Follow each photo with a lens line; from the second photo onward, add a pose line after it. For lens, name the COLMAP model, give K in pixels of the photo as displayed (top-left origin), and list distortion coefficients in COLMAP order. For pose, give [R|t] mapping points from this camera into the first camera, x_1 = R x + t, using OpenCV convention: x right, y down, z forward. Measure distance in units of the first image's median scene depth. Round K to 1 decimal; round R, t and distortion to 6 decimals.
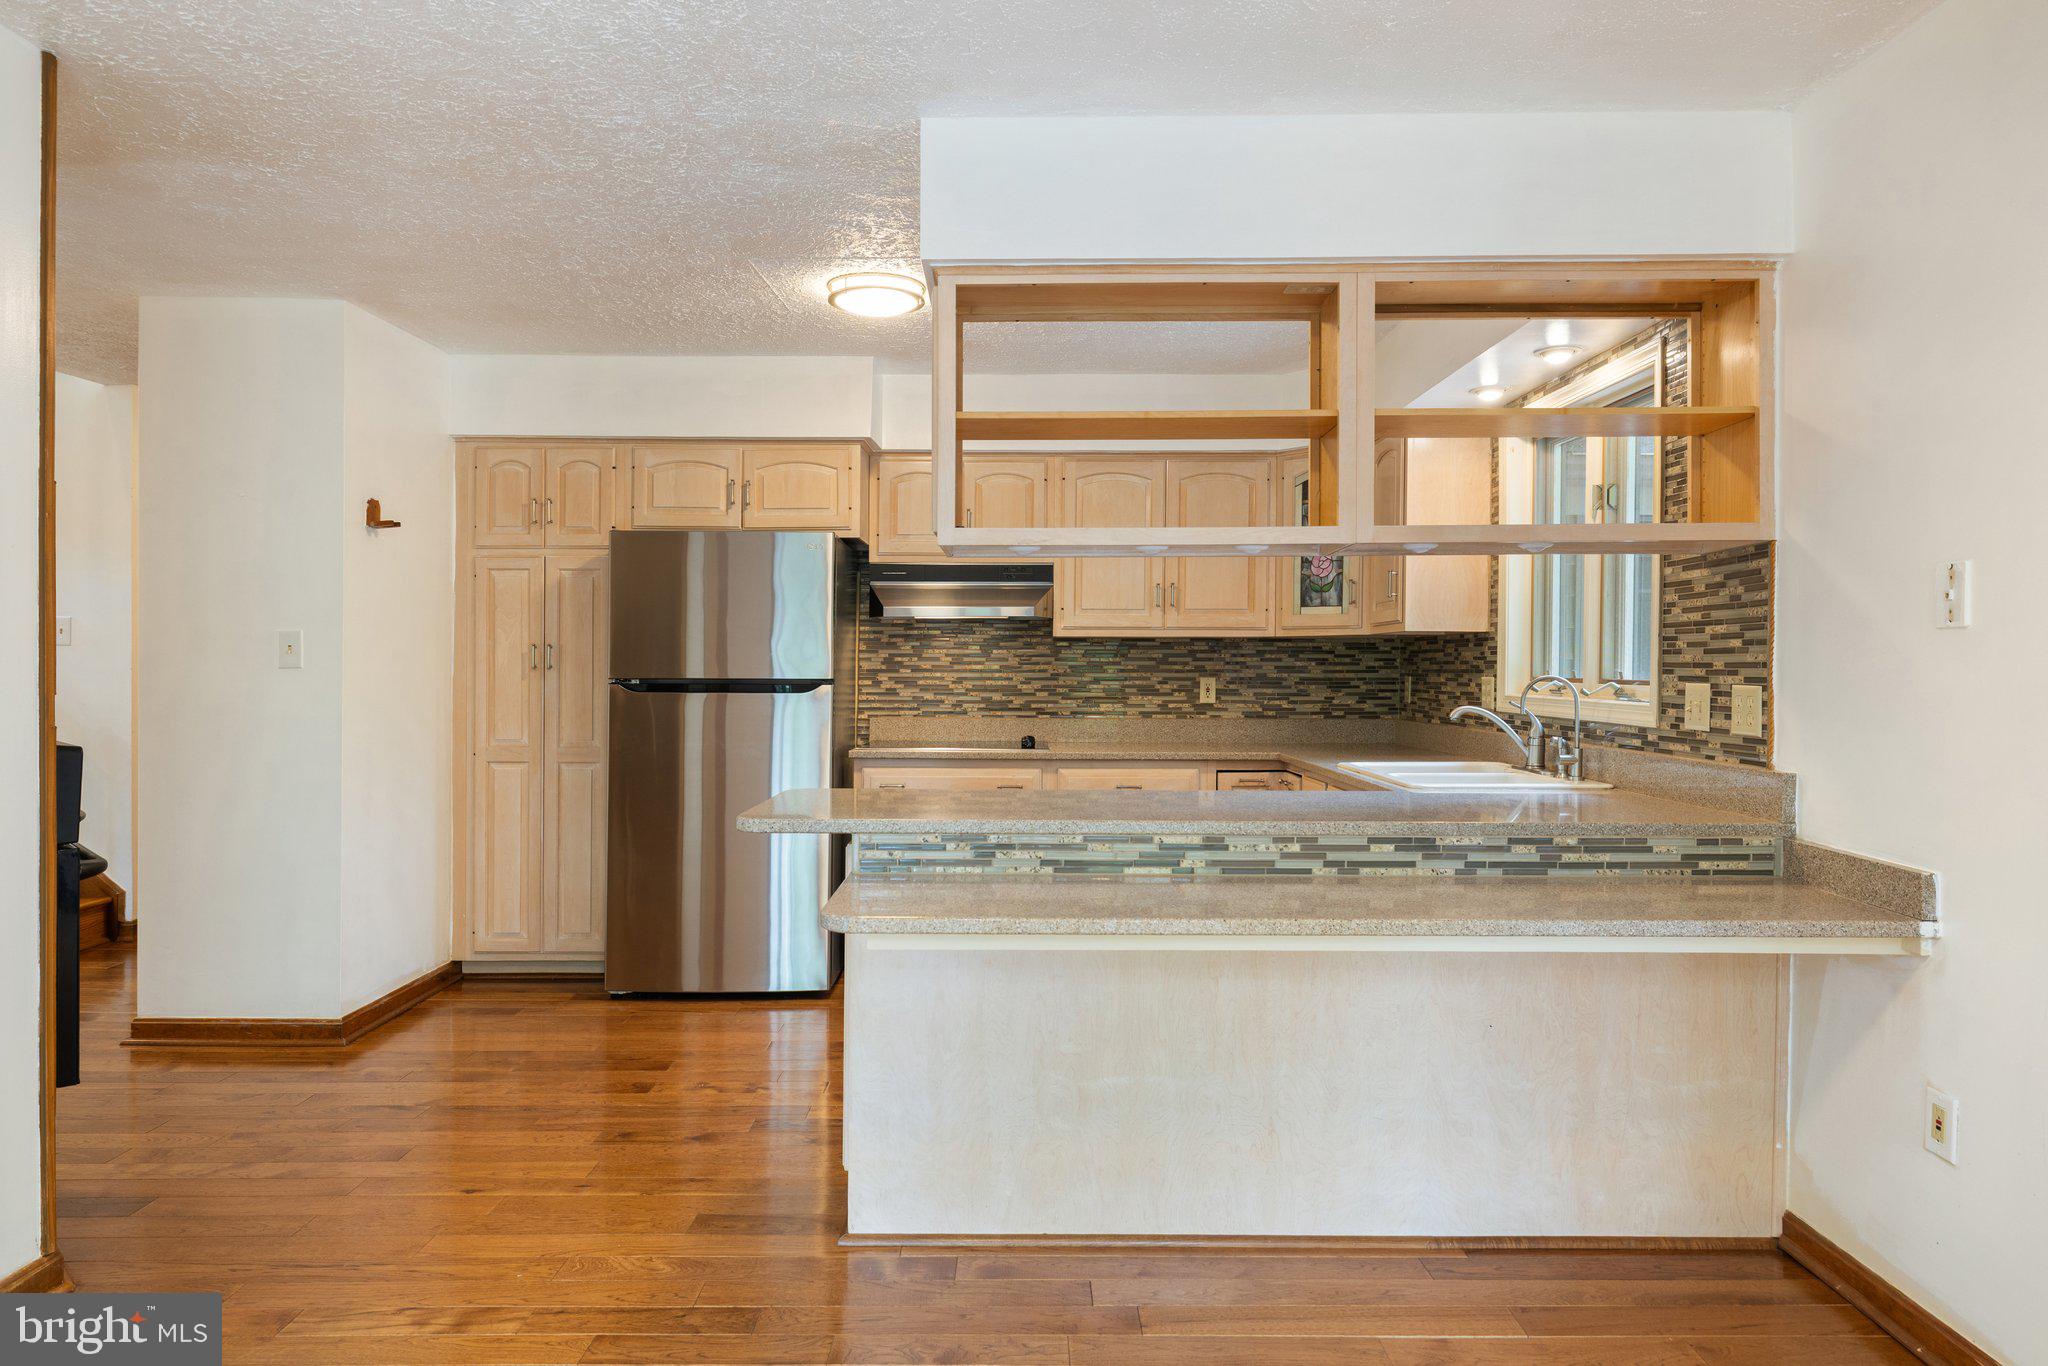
lens RADIAL K [[1258.1, 0, 1008.9], [0, 1258.1, 671.9], [0, 0, 1]] dist [-0.003830, -0.000898]
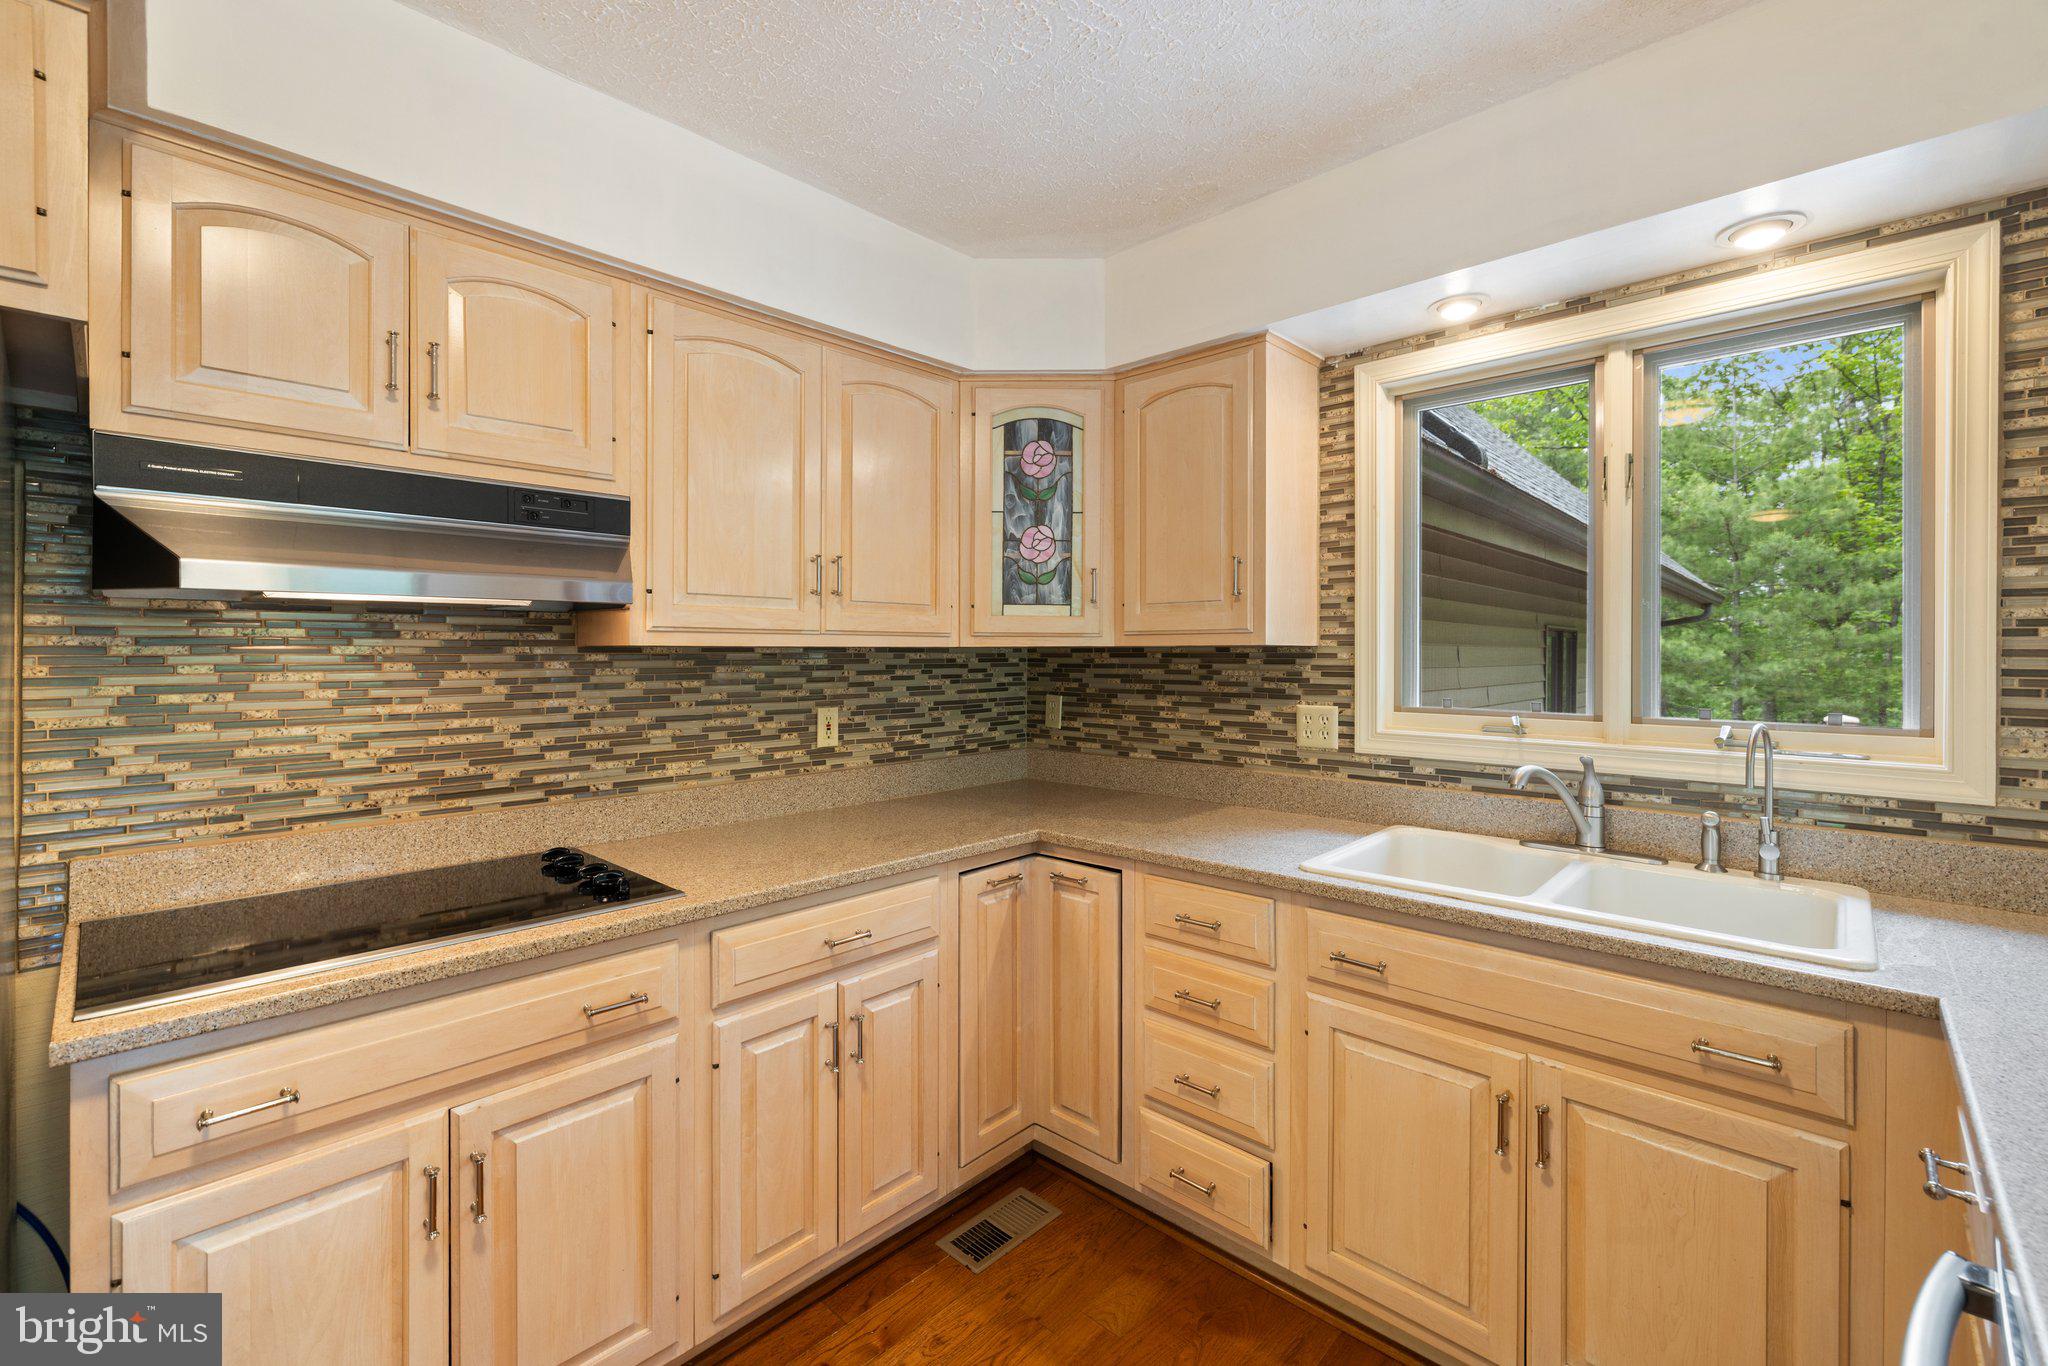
lens RADIAL K [[882.0, 0, 994.5], [0, 882.0, 652.6], [0, 0, 1]] dist [-0.002321, 0.001882]
pose [[0.690959, -0.004405, 0.722881, -0.122511], [0.005575, 0.999984, 0.000765, -0.026262], [-0.722873, 0.003502, 0.690972, 0.691705]]
